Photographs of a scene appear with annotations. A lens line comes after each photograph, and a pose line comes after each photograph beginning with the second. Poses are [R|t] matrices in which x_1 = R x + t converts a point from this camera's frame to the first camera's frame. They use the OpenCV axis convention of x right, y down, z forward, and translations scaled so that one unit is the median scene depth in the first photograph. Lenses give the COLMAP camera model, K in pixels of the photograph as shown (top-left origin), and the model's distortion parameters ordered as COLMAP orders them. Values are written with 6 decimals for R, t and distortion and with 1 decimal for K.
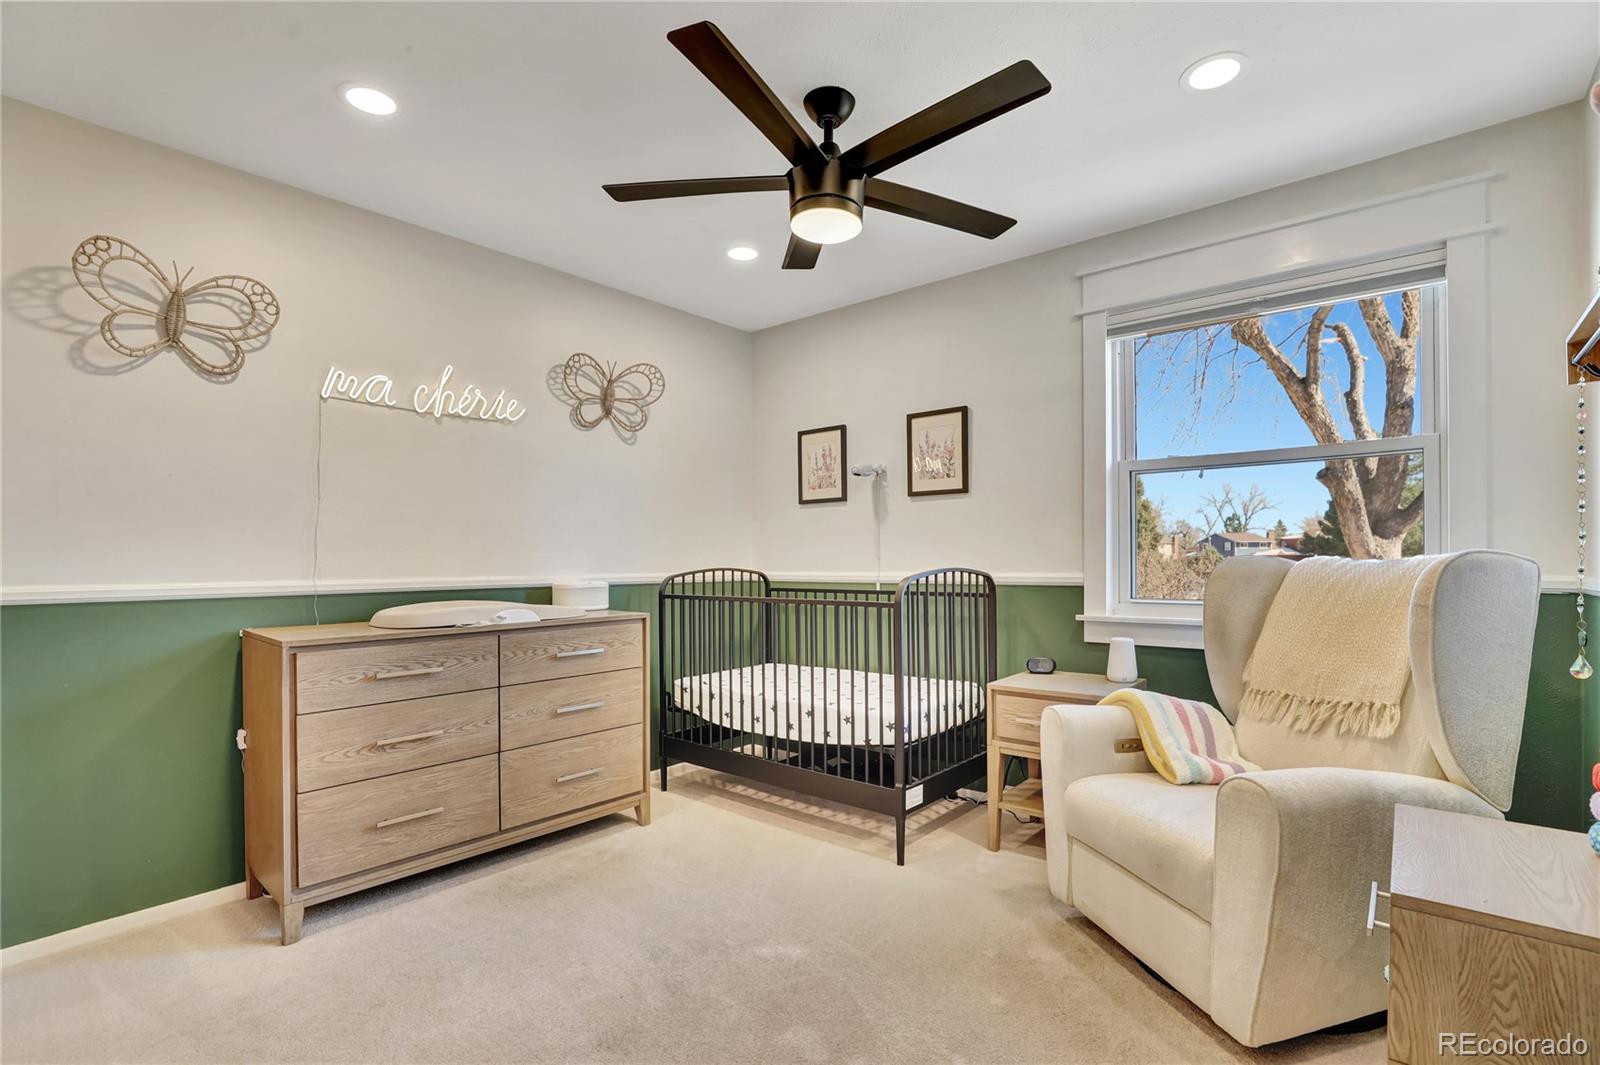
lens RADIAL K [[723.3, 0, 806.5], [0, 723.3, 608.4], [0, 0, 1]] dist [-0.023287, 0.000654]
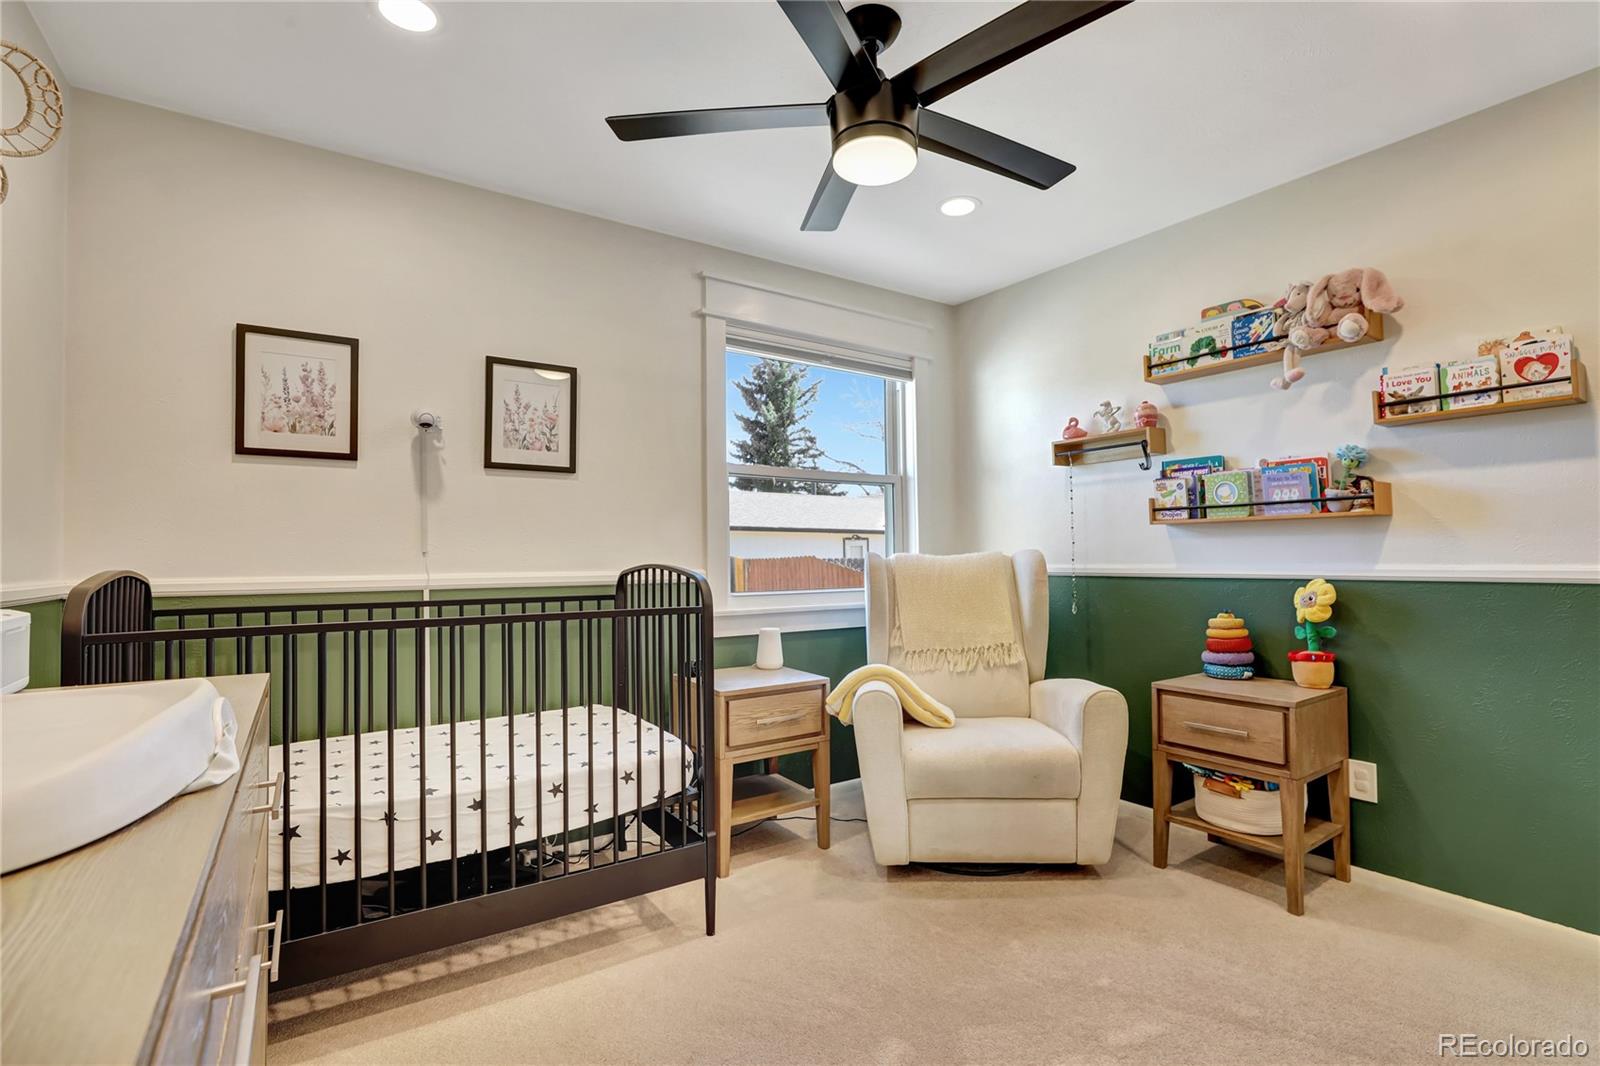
lens RADIAL K [[775.9, 0, 796.0], [0, 775.9, 547.7], [0, 0, 1]] dist [-0.029895, 0.000111]
pose [[0.259854, 0.015827, 0.965518, -0.576182], [0.066663, 0.997186, -0.034288, -0.030783], [-0.963344, 0.073274, 0.258068, 0.561216]]
